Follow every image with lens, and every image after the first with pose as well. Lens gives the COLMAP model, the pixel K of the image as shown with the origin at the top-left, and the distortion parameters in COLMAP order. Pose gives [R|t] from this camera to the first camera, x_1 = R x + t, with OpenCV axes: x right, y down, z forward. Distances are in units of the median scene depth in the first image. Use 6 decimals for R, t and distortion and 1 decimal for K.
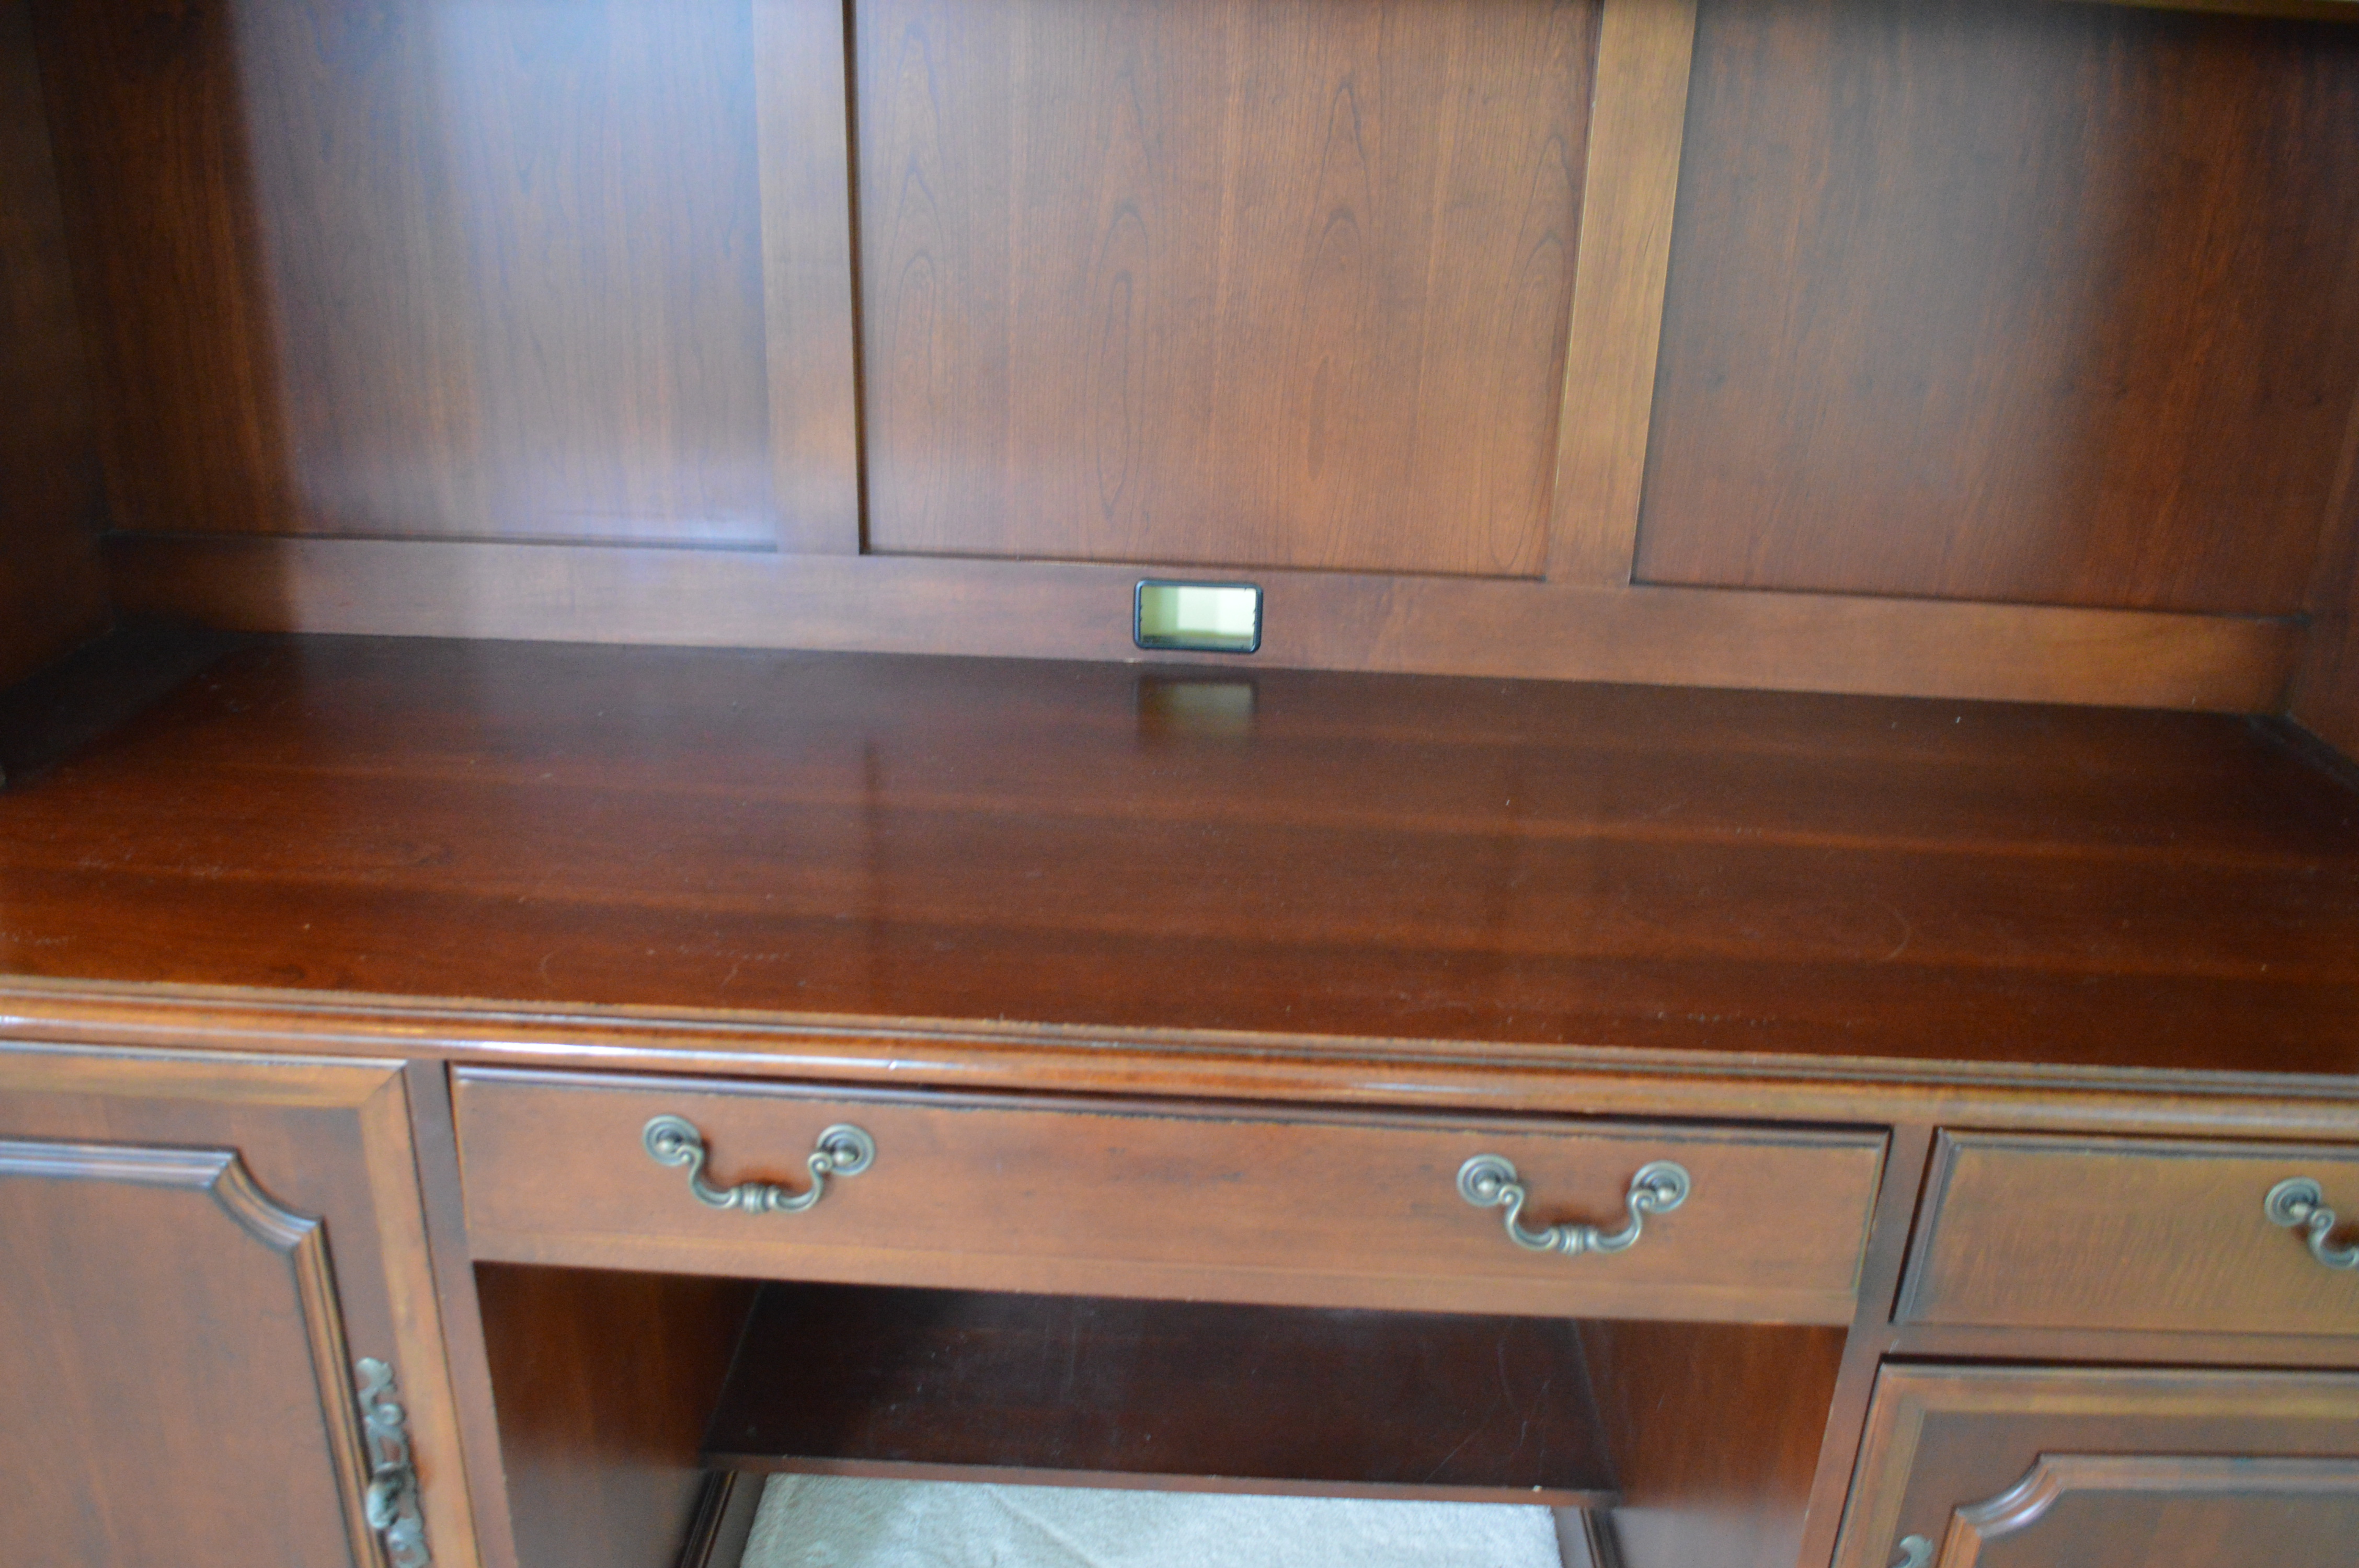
lens RADIAL K [[1929.8, 0, 1170.2], [0, 1929.8, 790.1], [0, 0, 1]] dist [-0.082944, 0.016521]
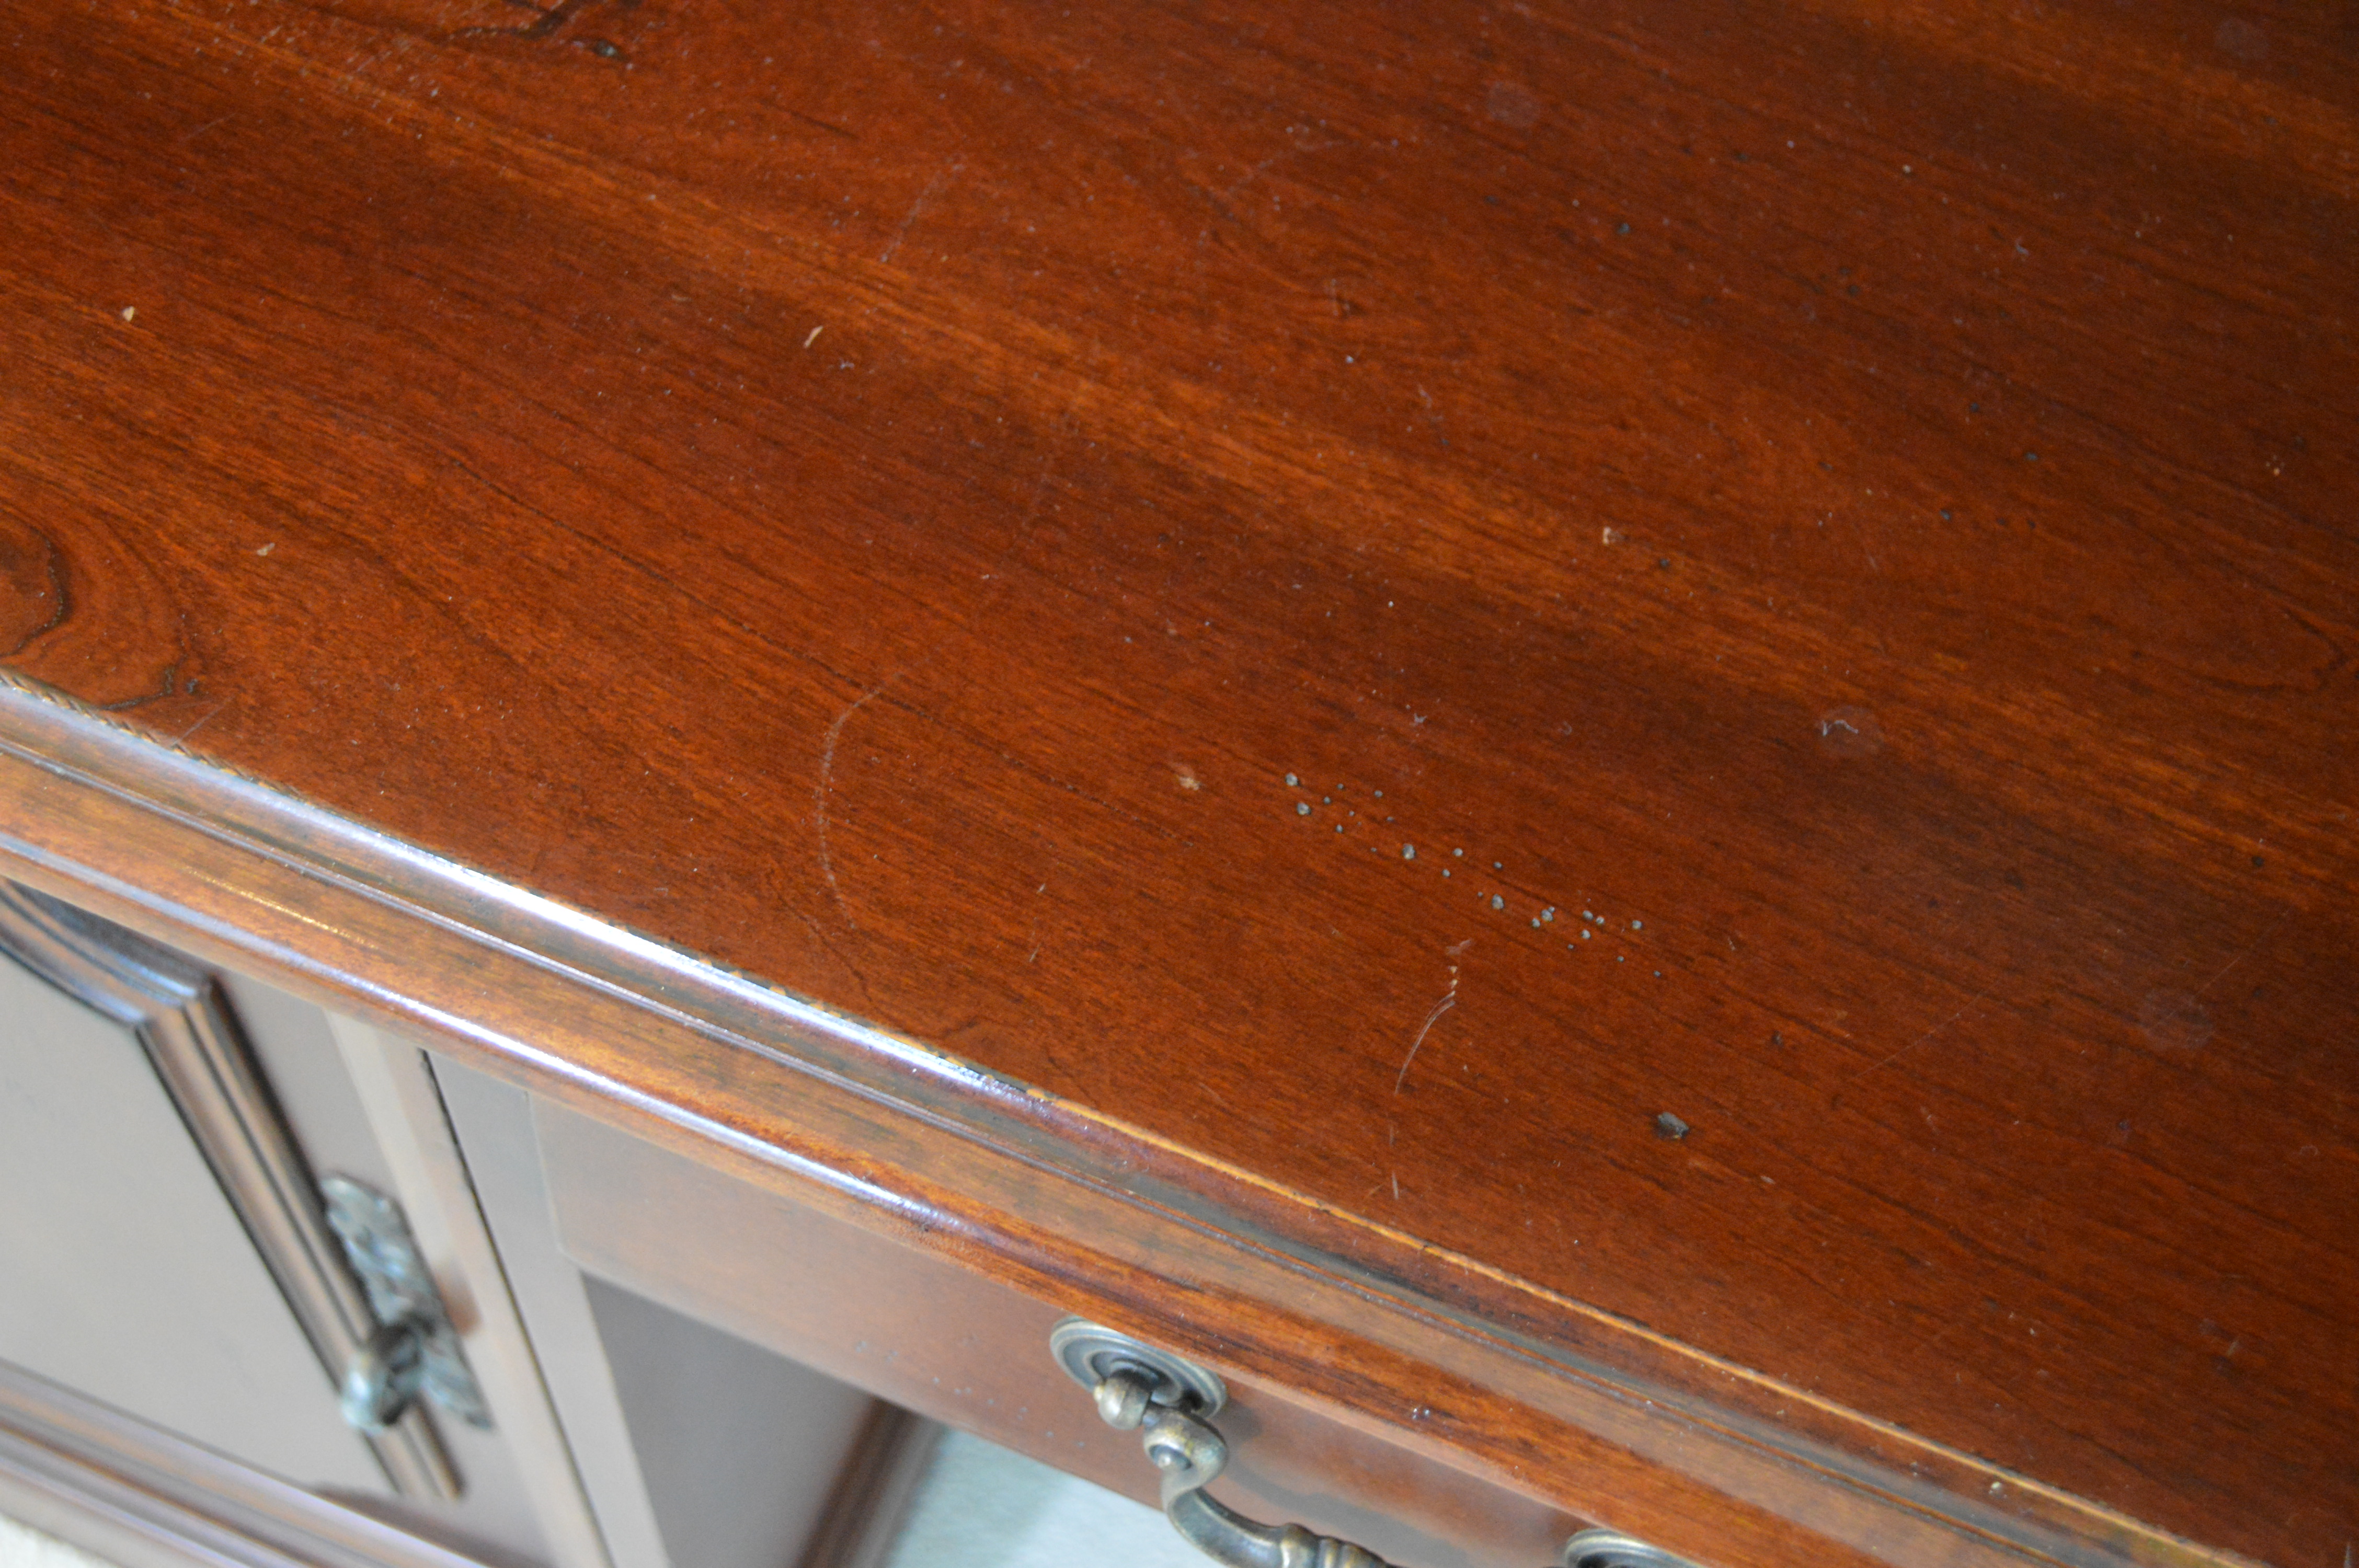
lens RADIAL K [[2714.4, 0, 1181.9], [0, 2714.4, 792.6], [0, 0, 1]] dist [-0.045102, 0.000000]
pose [[0.943335, 0.308925, -0.121183, -0.161565], [-0.178612, 0.780446, 0.599168, -0.117132], [0.279674, -0.543572, 0.791399, 0.490190]]
